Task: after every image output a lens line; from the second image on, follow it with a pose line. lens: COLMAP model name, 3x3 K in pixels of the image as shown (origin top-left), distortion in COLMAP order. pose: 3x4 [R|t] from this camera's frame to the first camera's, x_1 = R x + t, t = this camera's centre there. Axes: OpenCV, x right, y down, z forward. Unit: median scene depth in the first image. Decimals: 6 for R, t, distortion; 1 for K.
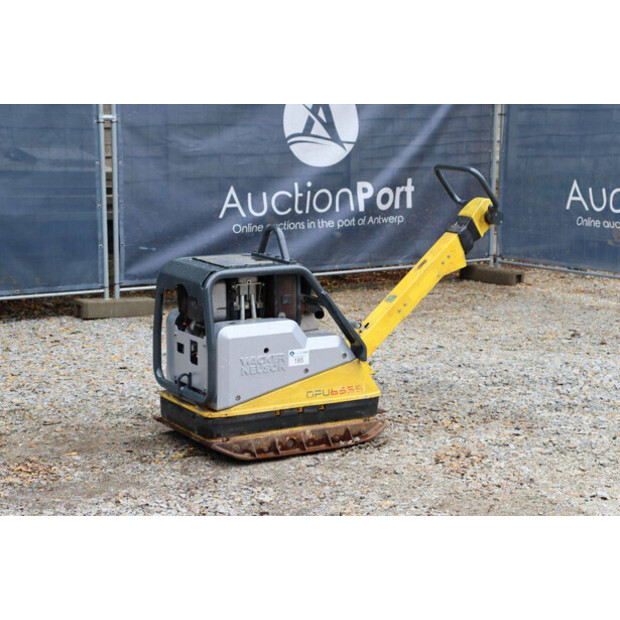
lens RADIAL K [[1442.1, 0, 314.6], [0, 1442.1, 313.1], [0, 0, 1]] dist [0.429507, 0.000000]
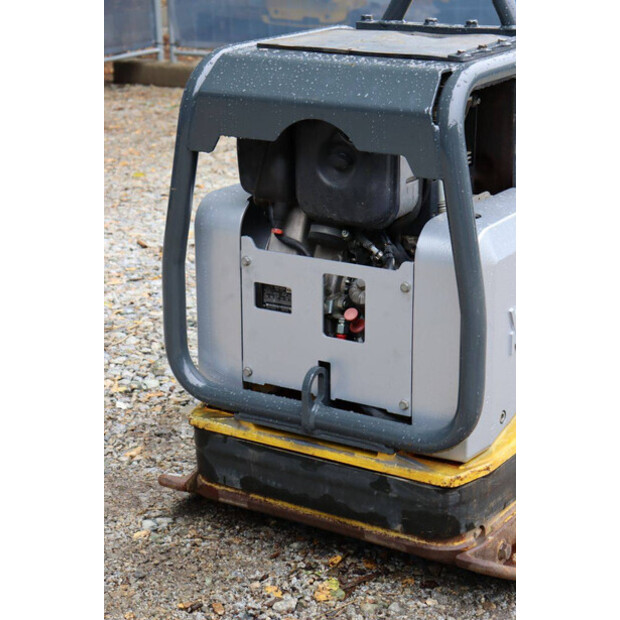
lens RADIAL K [[1442.1, 0, 311.5], [0, 1442.1, 310.2], [0, 0, 1]] dist [0.429507, 0.000000]
pose [[0.886424, -0.149043, 0.438223, -0.224726], [0.091094, 0.984398, 0.150538, -0.024989], [-0.453823, -0.093521, 0.886171, 0.614772]]
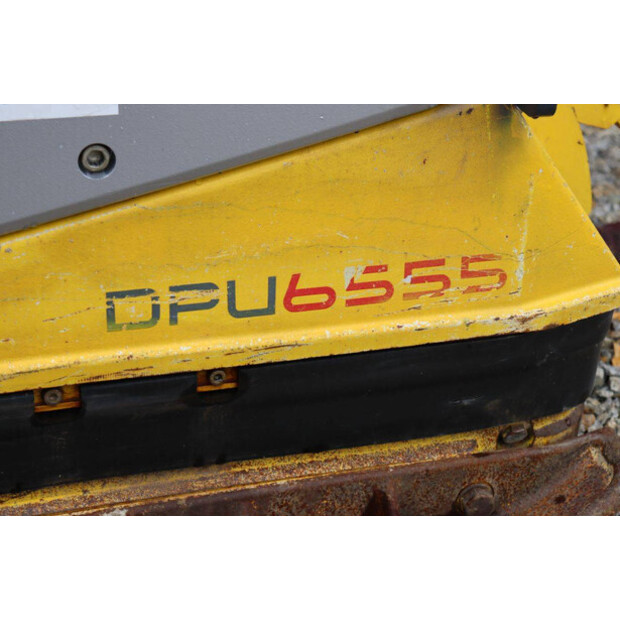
lens RADIAL K [[1442.1, 0, 312.9], [0, 1442.1, 311.6], [0, 0, 1]] dist [0.429507, 0.000000]
pose [[0.971679, 0.151637, -0.181234, 0.039031], [-0.081607, 0.935101, 0.344858, 0.002408], [0.221765, -0.320301, 0.920993, 0.786287]]
